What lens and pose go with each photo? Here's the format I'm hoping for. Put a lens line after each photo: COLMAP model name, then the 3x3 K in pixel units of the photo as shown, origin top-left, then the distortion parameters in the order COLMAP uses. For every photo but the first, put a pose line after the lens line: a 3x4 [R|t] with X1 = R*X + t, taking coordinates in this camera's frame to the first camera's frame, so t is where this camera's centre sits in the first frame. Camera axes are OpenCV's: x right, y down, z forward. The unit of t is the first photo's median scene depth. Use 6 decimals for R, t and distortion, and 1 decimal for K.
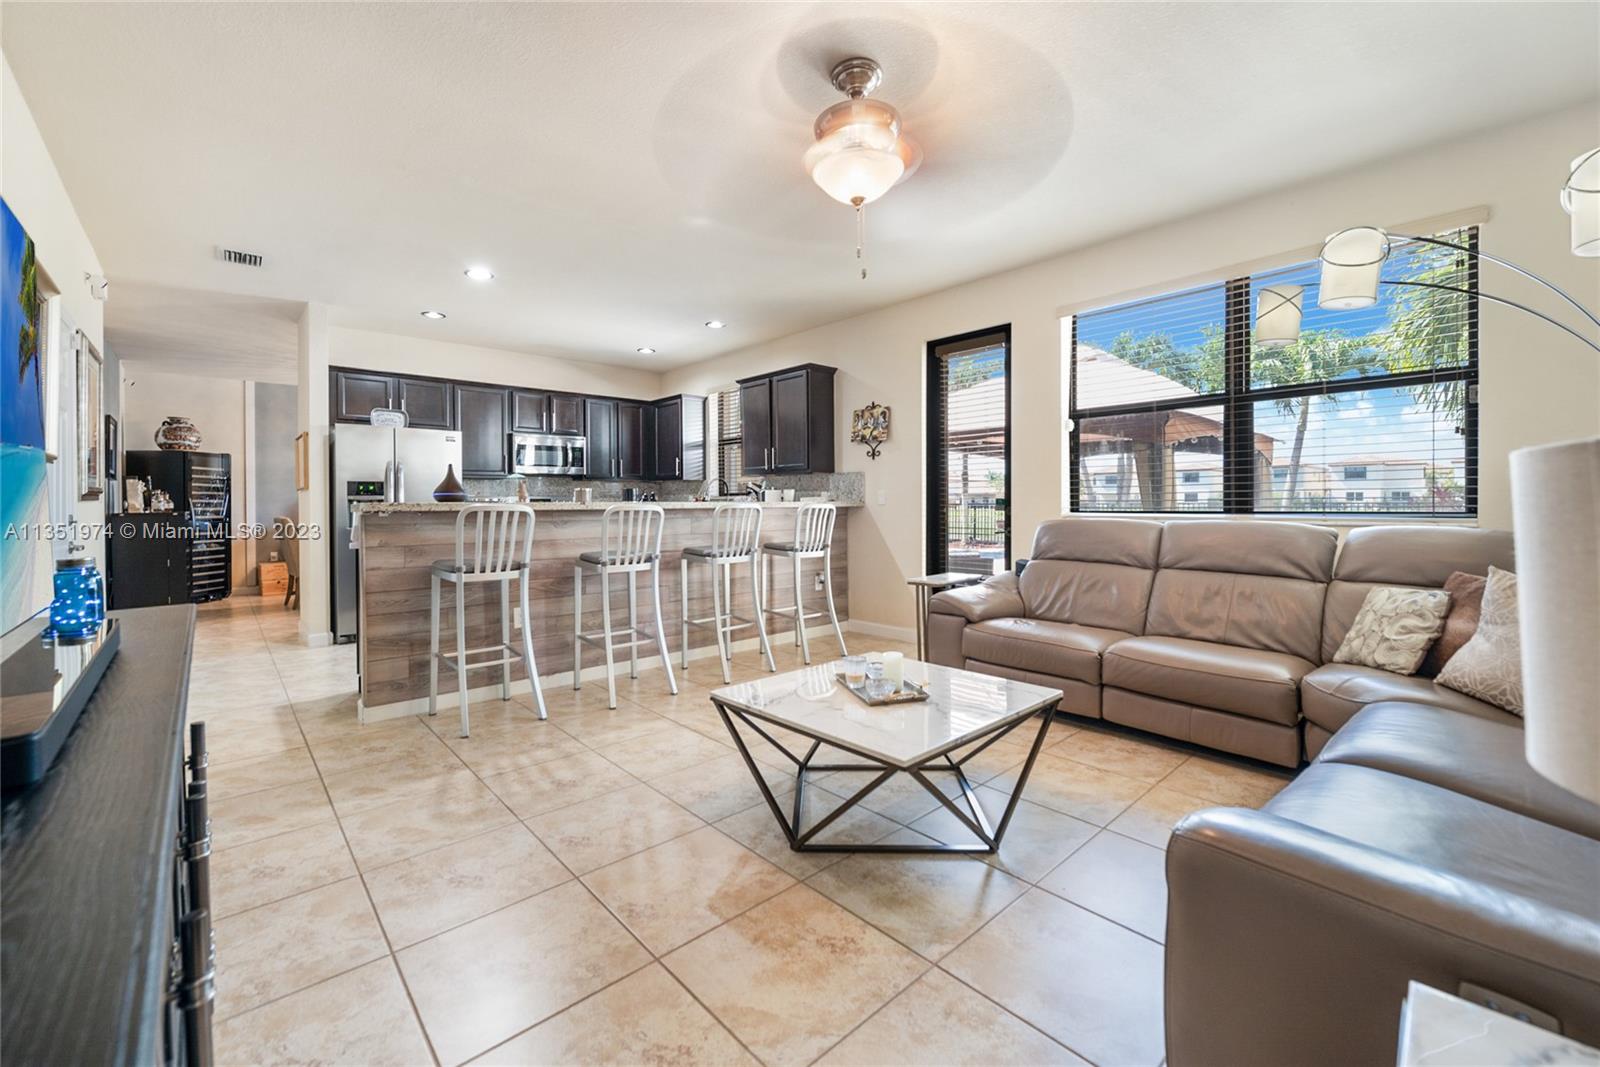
lens RADIAL K [[652.1, 0, 818.0], [0, 652.1, 510.5], [0, 0, 1]] dist [0.002766, -0.000258]
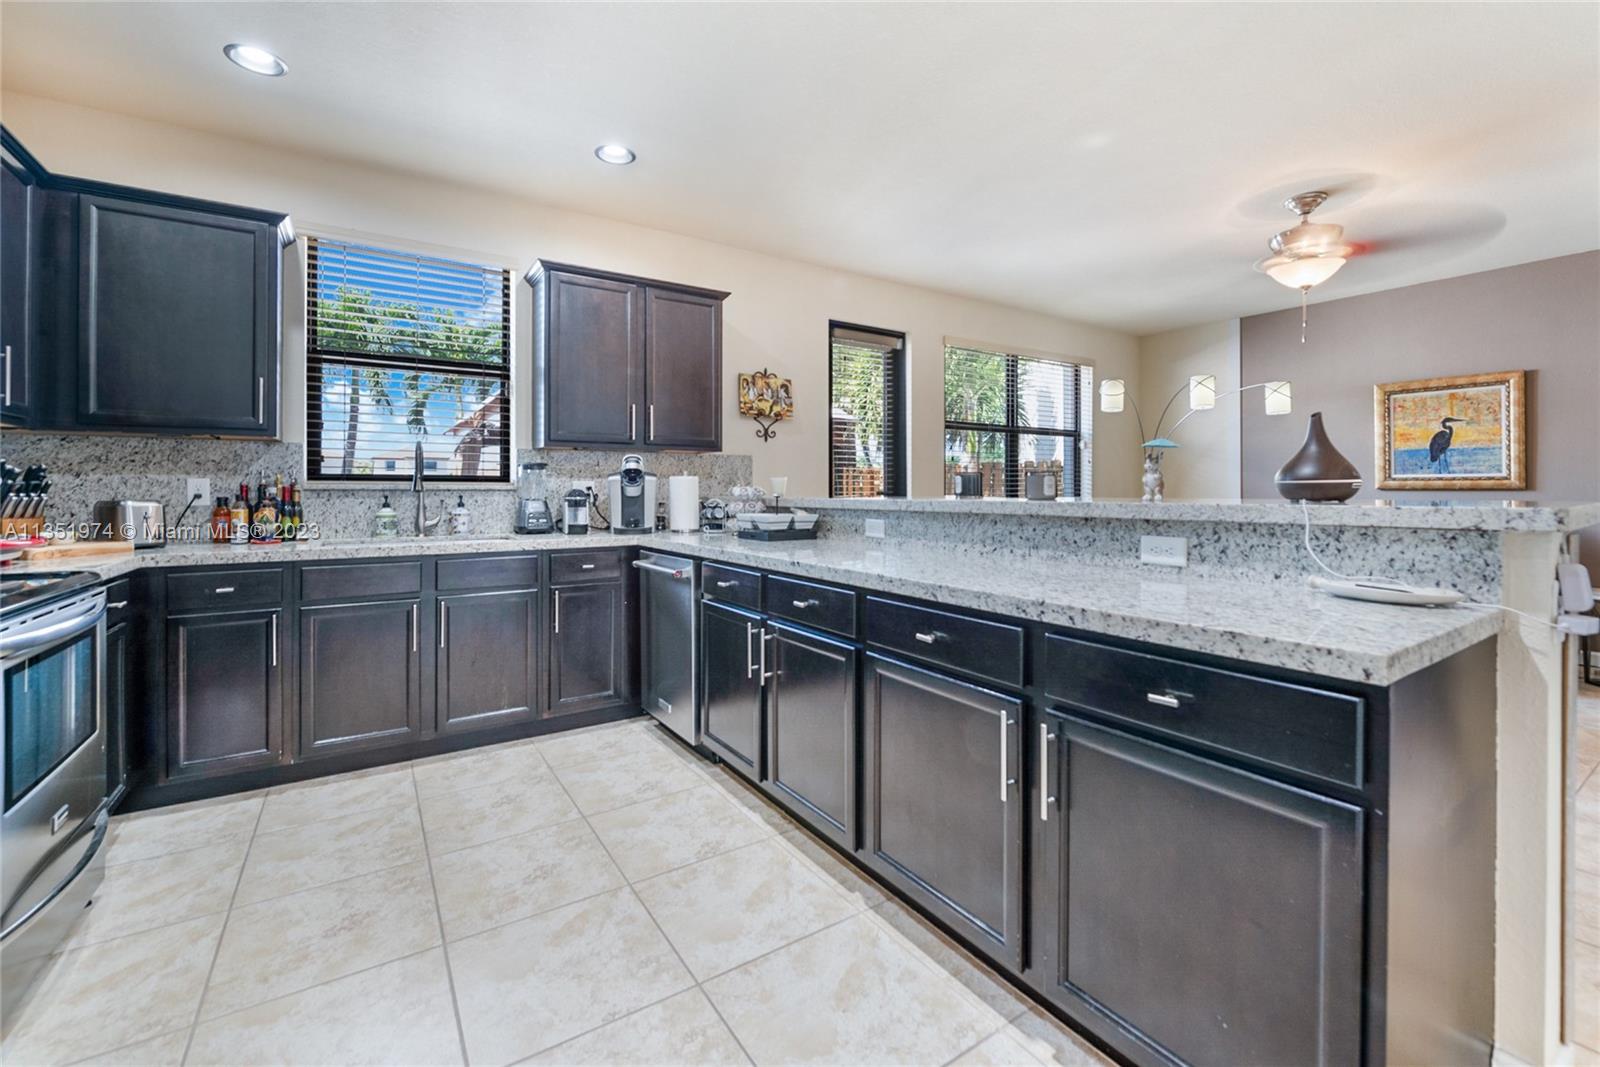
lens RADIAL K [[652.1, 0, 805.4], [0, 652.1, 486.8], [0, 0, 1]] dist [0.002766, -0.000258]
pose [[0.172116, 0.008763, 0.985038, -0.914758], [0.012843, 0.999855, -0.011138, -0.018658], [-0.984993, 0.014568, 0.171978, 1.097058]]
